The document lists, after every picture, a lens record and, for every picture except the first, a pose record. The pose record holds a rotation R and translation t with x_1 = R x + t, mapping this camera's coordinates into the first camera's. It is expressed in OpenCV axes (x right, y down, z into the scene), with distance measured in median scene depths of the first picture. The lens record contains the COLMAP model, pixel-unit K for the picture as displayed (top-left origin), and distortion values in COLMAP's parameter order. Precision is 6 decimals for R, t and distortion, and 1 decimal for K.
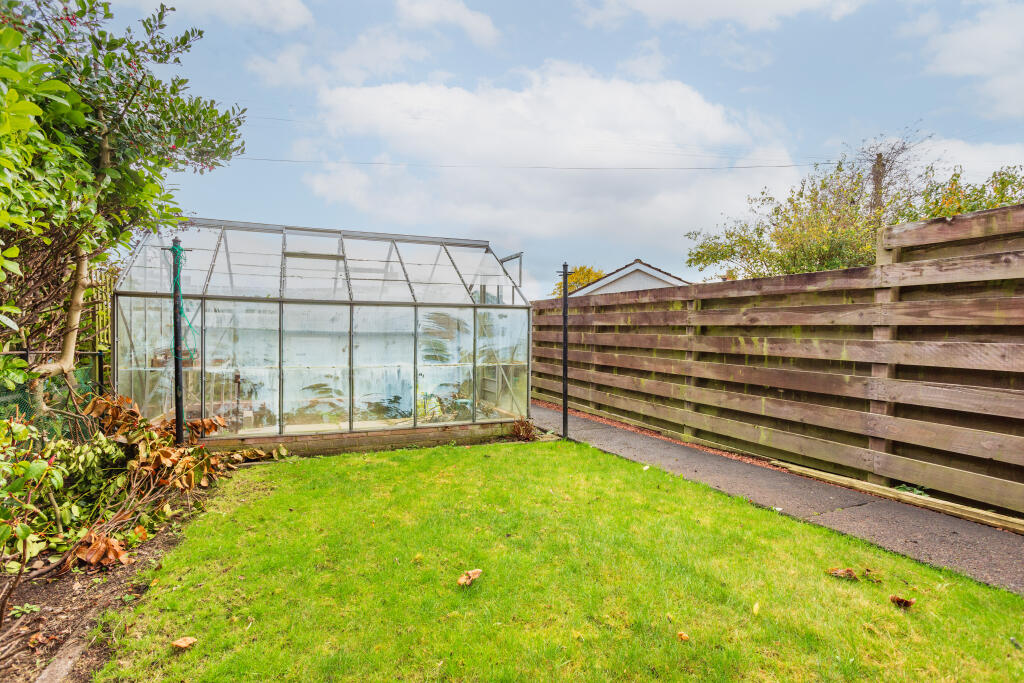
lens RADIAL K [[504.3, 0, 515.3], [0, 504.3, 341.4], [0, 0, 1]] dist [-0.024932, 0.015481]
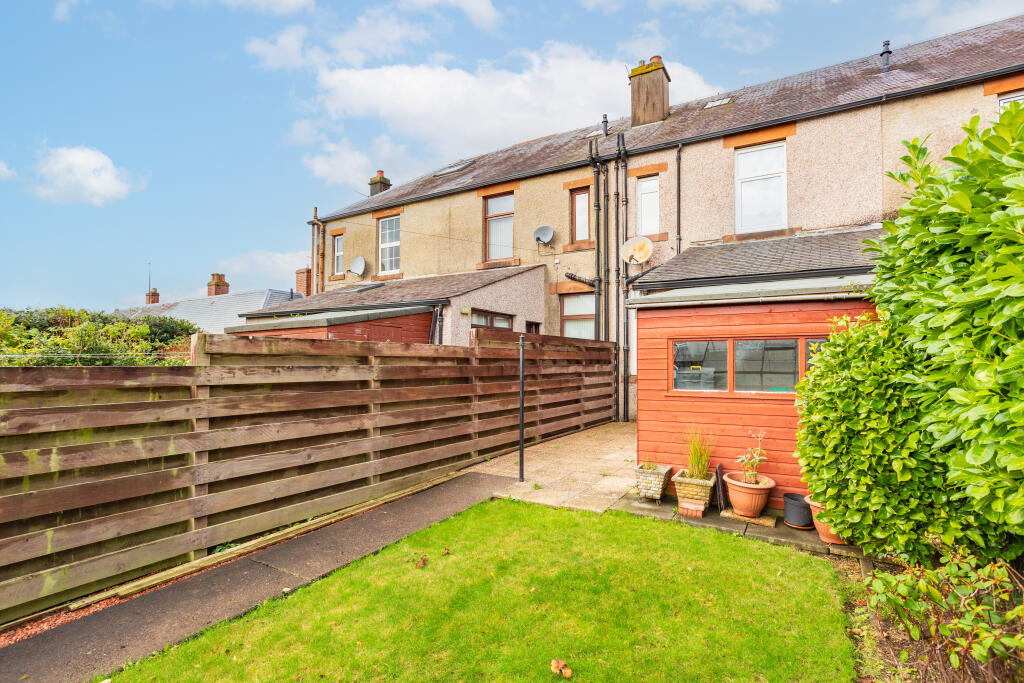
lens RADIAL K [[504.3, 0, 489.3], [0, 504.3, 346.1], [0, 0, 1]] dist [-0.024932, 0.015481]
pose [[-0.554936, 0.024767, 0.831525, -0.572602], [0.022222, 0.999641, -0.014944, -0.158256], [-0.831596, 0.010186, -0.555287, 1.038605]]
